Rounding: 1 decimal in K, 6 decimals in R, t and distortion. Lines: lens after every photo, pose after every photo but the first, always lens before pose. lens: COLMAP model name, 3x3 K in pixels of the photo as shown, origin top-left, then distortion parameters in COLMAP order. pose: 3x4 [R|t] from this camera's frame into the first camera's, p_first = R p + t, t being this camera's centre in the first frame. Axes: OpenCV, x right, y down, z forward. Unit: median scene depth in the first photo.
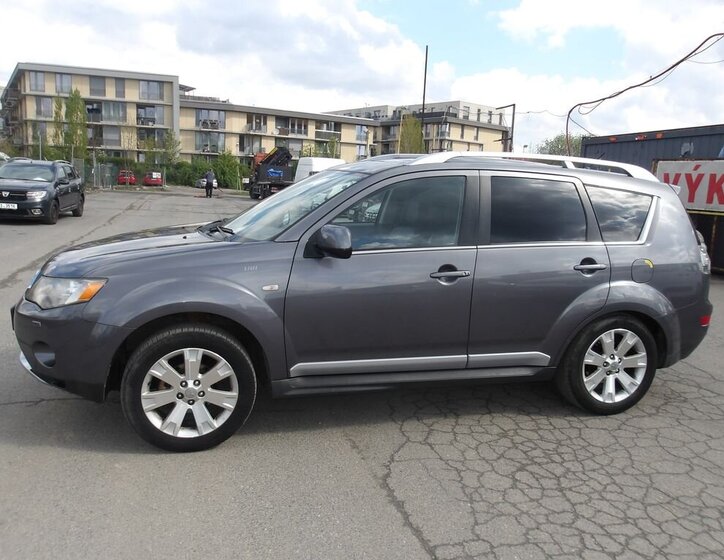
lens RADIAL K [[639.3, 0, 364.5], [0, 639.3, 283.8], [0, 0, 1]] dist [-0.004230, 0.032570]
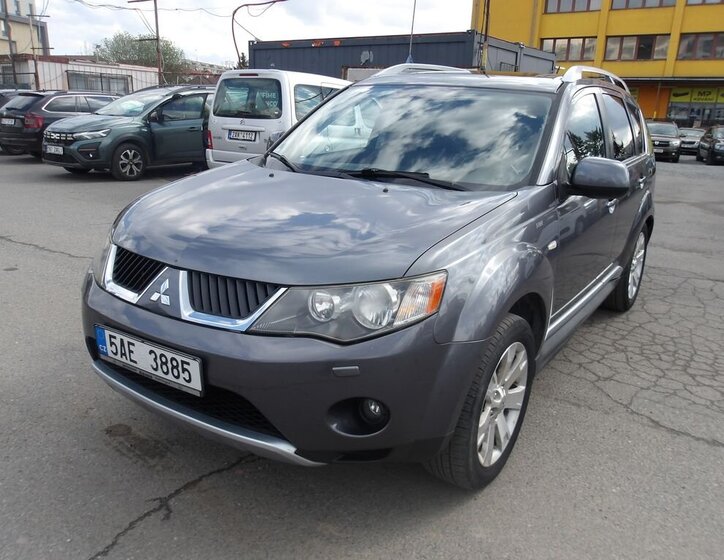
lens RADIAL K [[639.3, 0, 357.6], [0, 639.3, 278.9], [0, 0, 1]] dist [-0.004230, 0.032570]
pose [[0.768472, -0.191827, 0.610454, -0.694341], [0.107860, 0.979189, 0.171917, -0.095698], [-0.630728, -0.066269, 0.773169, 0.463737]]
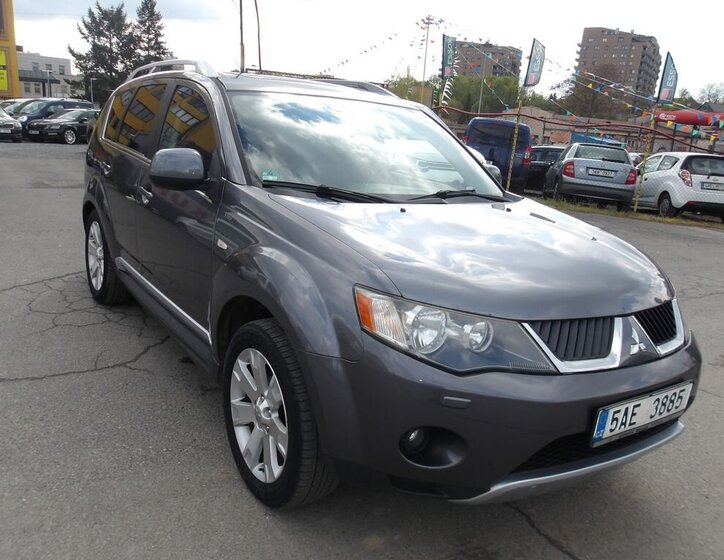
lens RADIAL K [[639.3, 0, 360.1], [0, 639.3, 276.7], [0, 0, 1]] dist [-0.004230, 0.032570]
pose [[-0.302267, -0.298795, 0.905183, -0.873431], [0.070723, 0.939955, 0.333890, -0.242081], [-0.950596, 0.164941, -0.262986, 1.273790]]
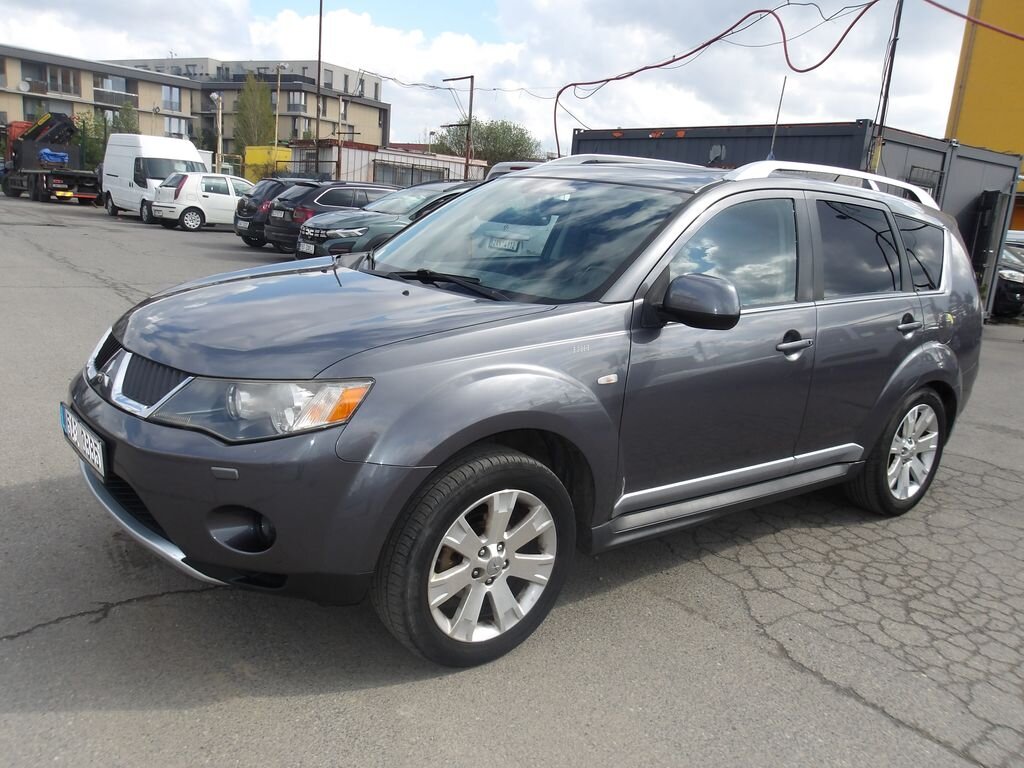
lens RADIAL K [[873.2, 0, 508.9], [0, 873.2, 383.8], [0, 0, 1]] dist [0.017224, -0.024252]
pose [[0.926590, -0.051871, 0.372478, -0.464482], [0.024639, 0.996688, 0.077504, -0.047856], [-0.375264, -0.062637, 0.924799, 0.226249]]
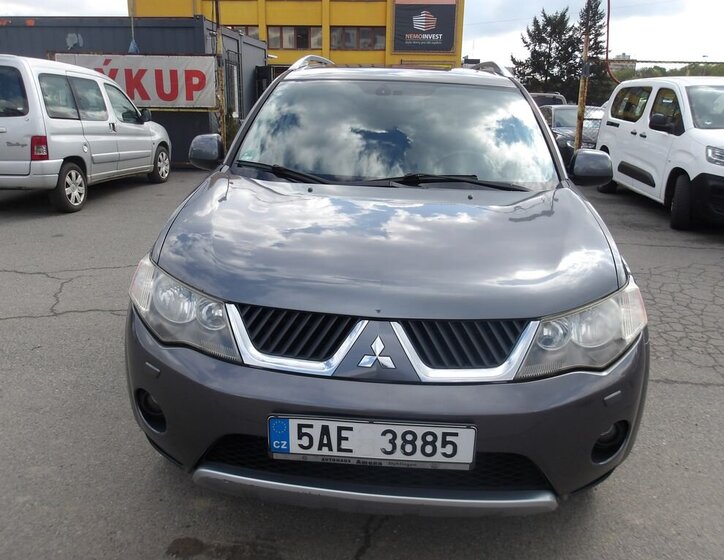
lens RADIAL K [[639.3, 0, 358.8], [0, 639.3, 276.0], [0, 0, 1]] dist [-0.004230, 0.032570]
pose [[0.352582, -0.290311, 0.889610, -0.846929], [0.150449, 0.955879, 0.252309, -0.162166], [-0.923608, 0.044881, 0.380703, 0.807845]]
